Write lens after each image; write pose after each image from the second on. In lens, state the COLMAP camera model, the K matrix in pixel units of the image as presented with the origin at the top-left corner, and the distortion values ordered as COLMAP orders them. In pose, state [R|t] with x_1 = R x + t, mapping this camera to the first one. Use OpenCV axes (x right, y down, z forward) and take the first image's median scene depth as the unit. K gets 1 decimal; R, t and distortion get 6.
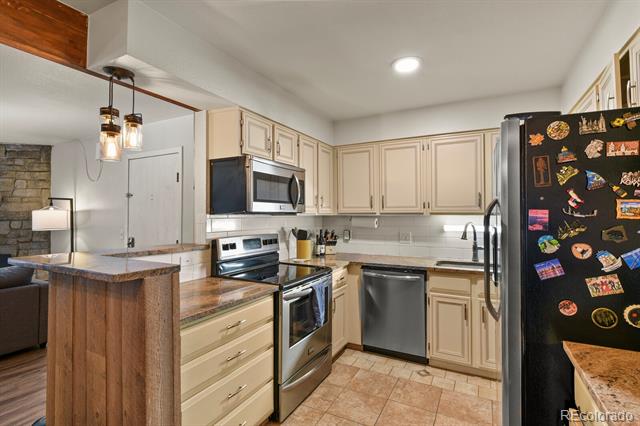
lens RADIAL K [[308.5, 0, 321.9], [0, 308.5, 208.1], [0, 0, 1]] dist [0.000949, -0.004542]
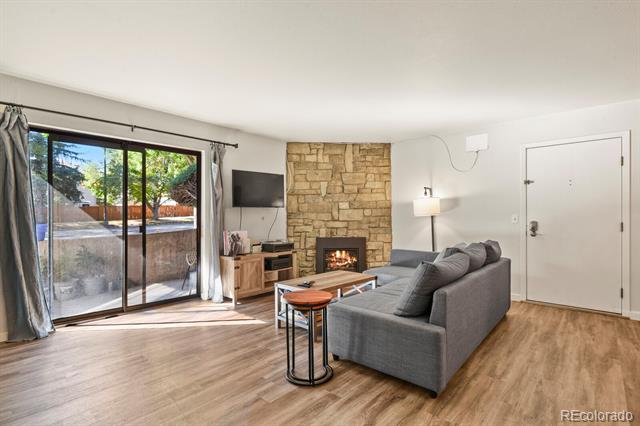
lens RADIAL K [[308.5, 0, 324.7], [0, 308.5, 216.0], [0, 0, 1]] dist [0.000949, -0.004542]
pose [[0.969000, 0.003135, -0.247041, -1.044816], [0.001315, 0.999840, 0.017845, 0.056110], [0.247057, -0.017617, 0.968841, -0.211012]]
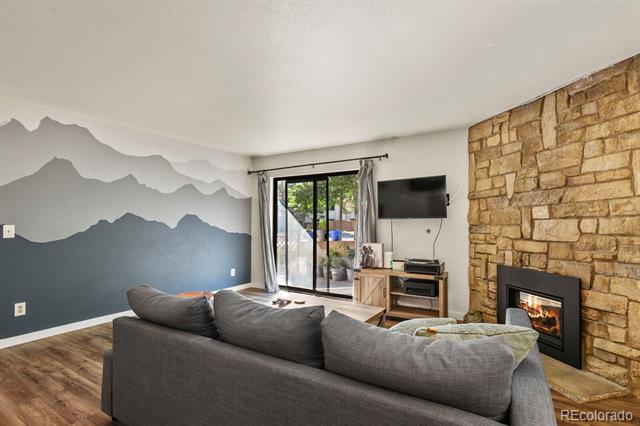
lens RADIAL K [[308.5, 0, 323.1], [0, 308.5, 212.3], [0, 0, 1]] dist [0.000949, -0.004542]
pose [[-0.073223, -0.024766, -0.997008, -0.511777], [0.017563, 0.999505, -0.026118, 0.044376], [0.997161, -0.019423, -0.072752, 0.697170]]
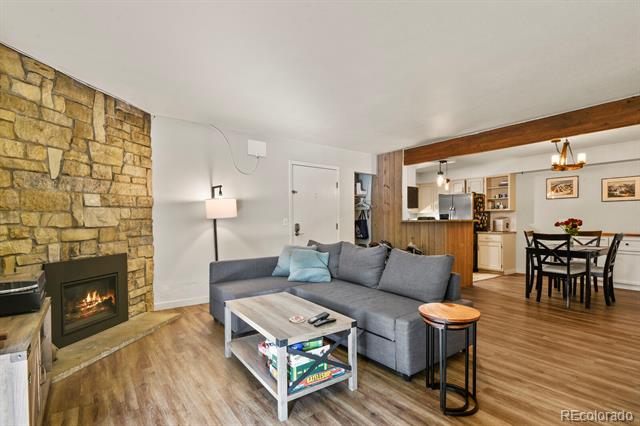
lens RADIAL K [[308.5, 0, 325.1], [0, 308.5, 222.1], [0, 0, 1]] dist [0.000949, -0.004542]
pose [[0.440403, -0.001749, 0.897798, -1.749497], [-0.018815, 0.999760, 0.011178, 0.070125], [-0.897603, -0.021815, 0.440265, 0.300950]]
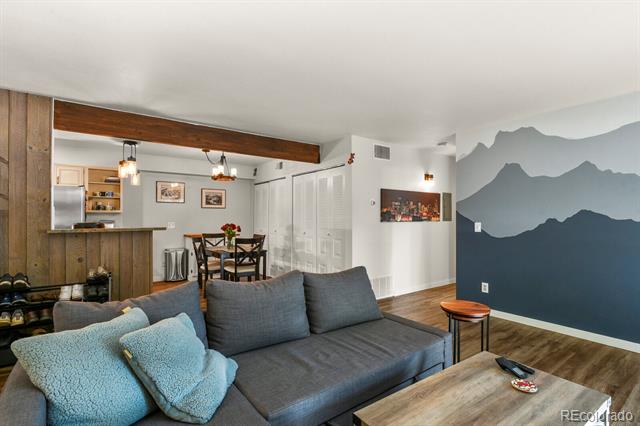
lens RADIAL K [[308.5, 0, 325.8], [0, 308.5, 216.3], [0, 0, 1]] dist [0.000949, -0.004542]
pose [[-0.901797, 0.004132, 0.432140, -1.236513], [-0.007605, 0.999648, -0.025430, 0.051958], [-0.432092, -0.026219, -0.901448, 1.028655]]
